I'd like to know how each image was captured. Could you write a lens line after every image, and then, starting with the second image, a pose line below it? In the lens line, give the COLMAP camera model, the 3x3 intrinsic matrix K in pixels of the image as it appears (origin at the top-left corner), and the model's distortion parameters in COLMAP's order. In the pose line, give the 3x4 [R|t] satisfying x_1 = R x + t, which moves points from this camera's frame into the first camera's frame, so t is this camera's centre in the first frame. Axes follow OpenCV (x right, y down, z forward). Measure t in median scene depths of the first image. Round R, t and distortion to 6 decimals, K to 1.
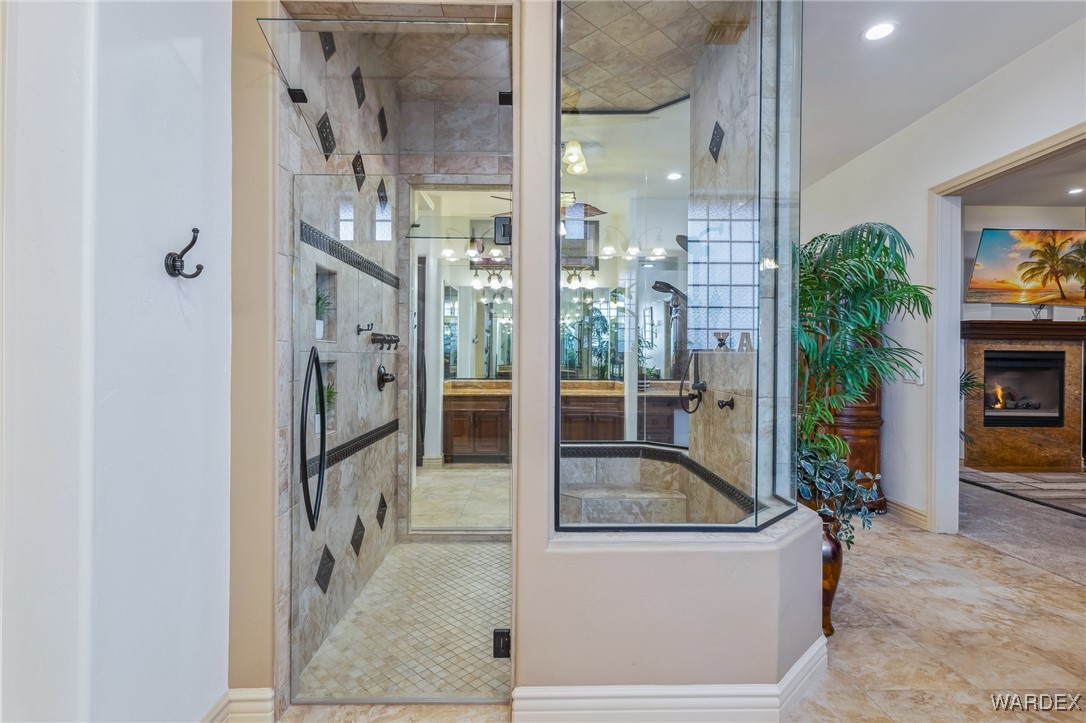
lens RADIAL K [[508.4, 0, 543.0], [0, 508.4, 361.5], [0, 0, 1]] dist [-0.031032, 0.000005]
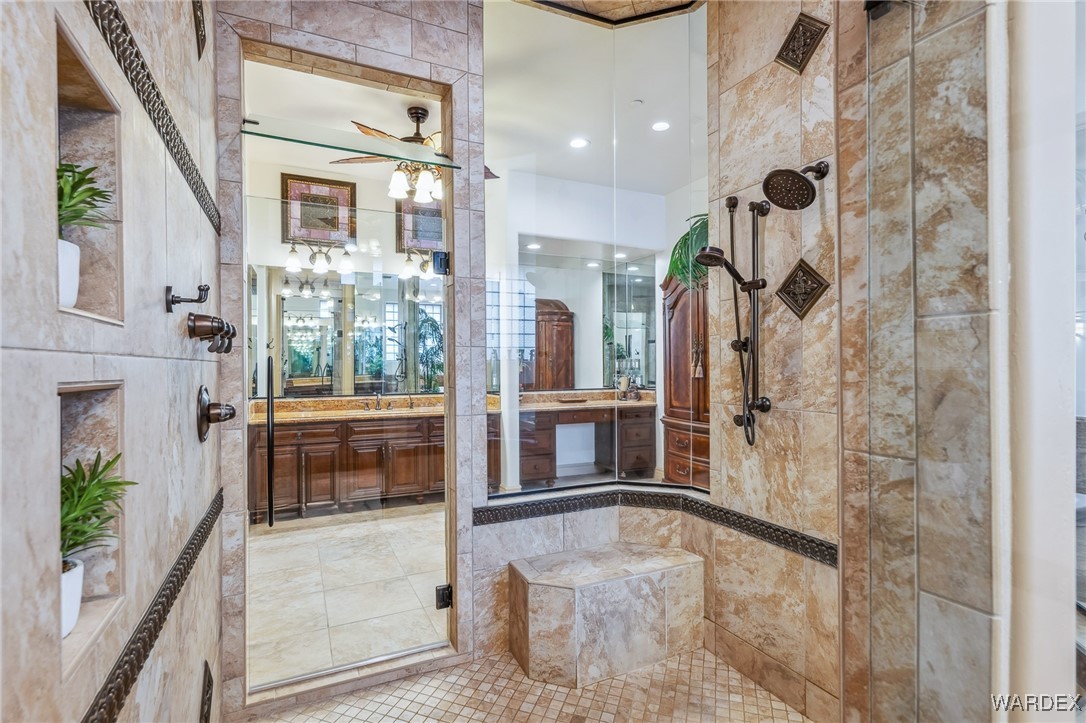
lens RADIAL K [[511.9, 0, 540.8], [0, 511.9, 368.7], [0, 0, 1]] dist [0.001901, 0.000620]
pose [[0.916484, -0.013113, 0.399857, -0.194741], [0.013805, 0.999904, 0.001150, -0.004112], [-0.399834, 0.004466, 0.916577, 0.391313]]
